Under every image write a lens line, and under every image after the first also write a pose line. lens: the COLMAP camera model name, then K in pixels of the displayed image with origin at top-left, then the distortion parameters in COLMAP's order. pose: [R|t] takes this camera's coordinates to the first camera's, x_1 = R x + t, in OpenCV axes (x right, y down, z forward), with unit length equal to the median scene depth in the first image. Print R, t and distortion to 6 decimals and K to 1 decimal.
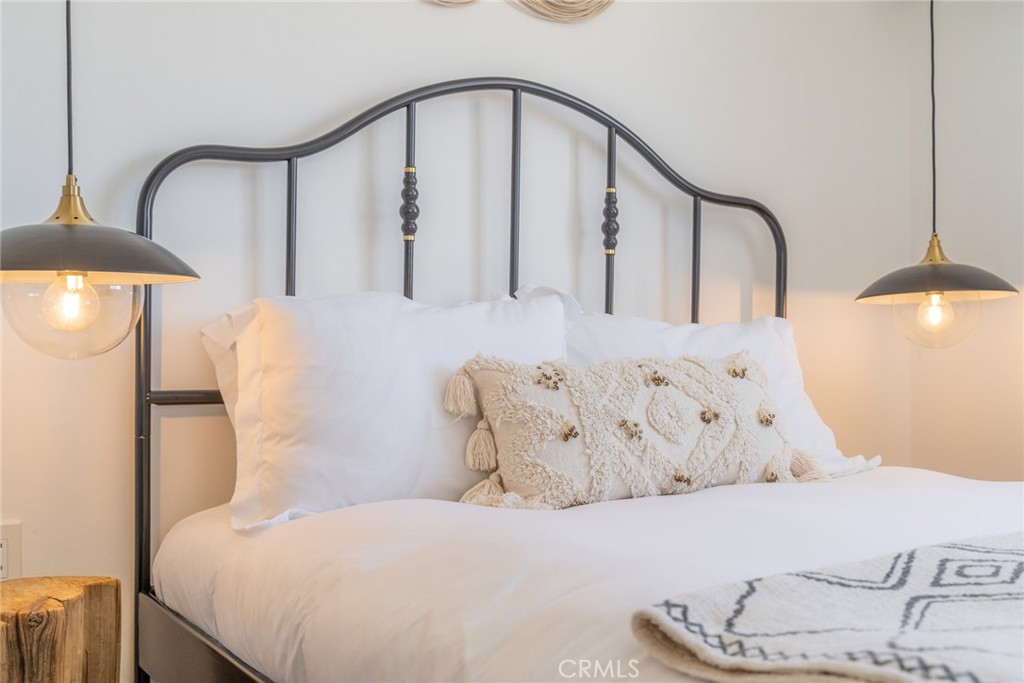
lens RADIAL K [[1187.1, 0, 512.0], [0, 1187.1, 341.5], [0, 0, 1]] dist [-0.006507, -0.012942]
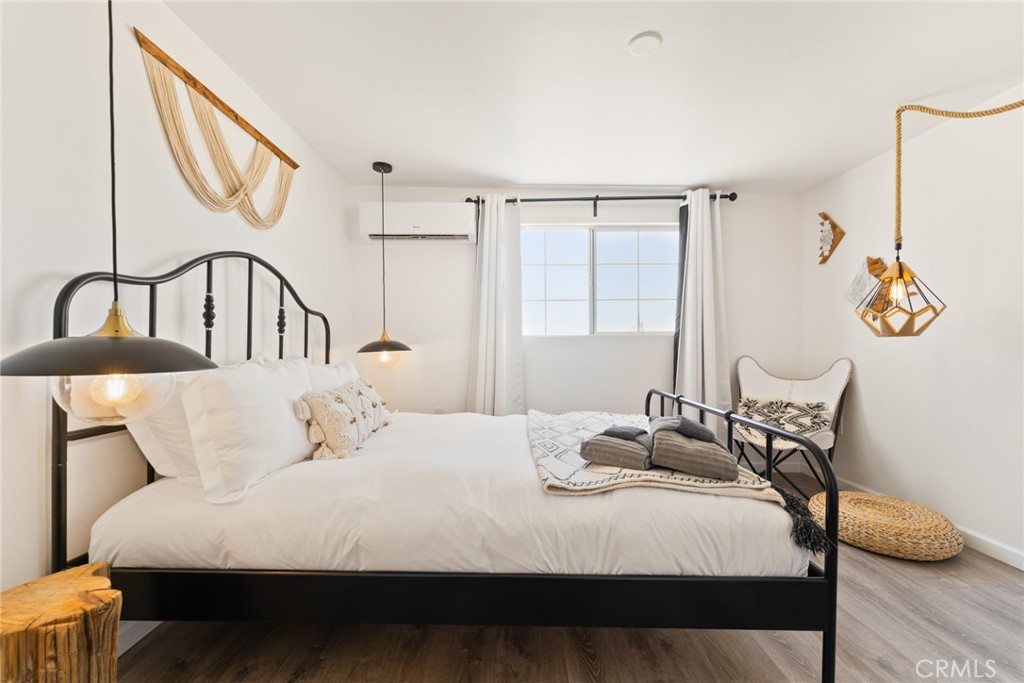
lens RADIAL K [[417.7, 0, 513.1], [0, 417.7, 345.0], [0, 0, 1]] dist [0.001550, -0.000022]
pose [[0.524802, 0.001917, 0.851222, -0.456237], [-0.004847, 0.999988, 0.000736, -0.071848], [-0.851211, -0.004513, 0.524805, 0.241256]]
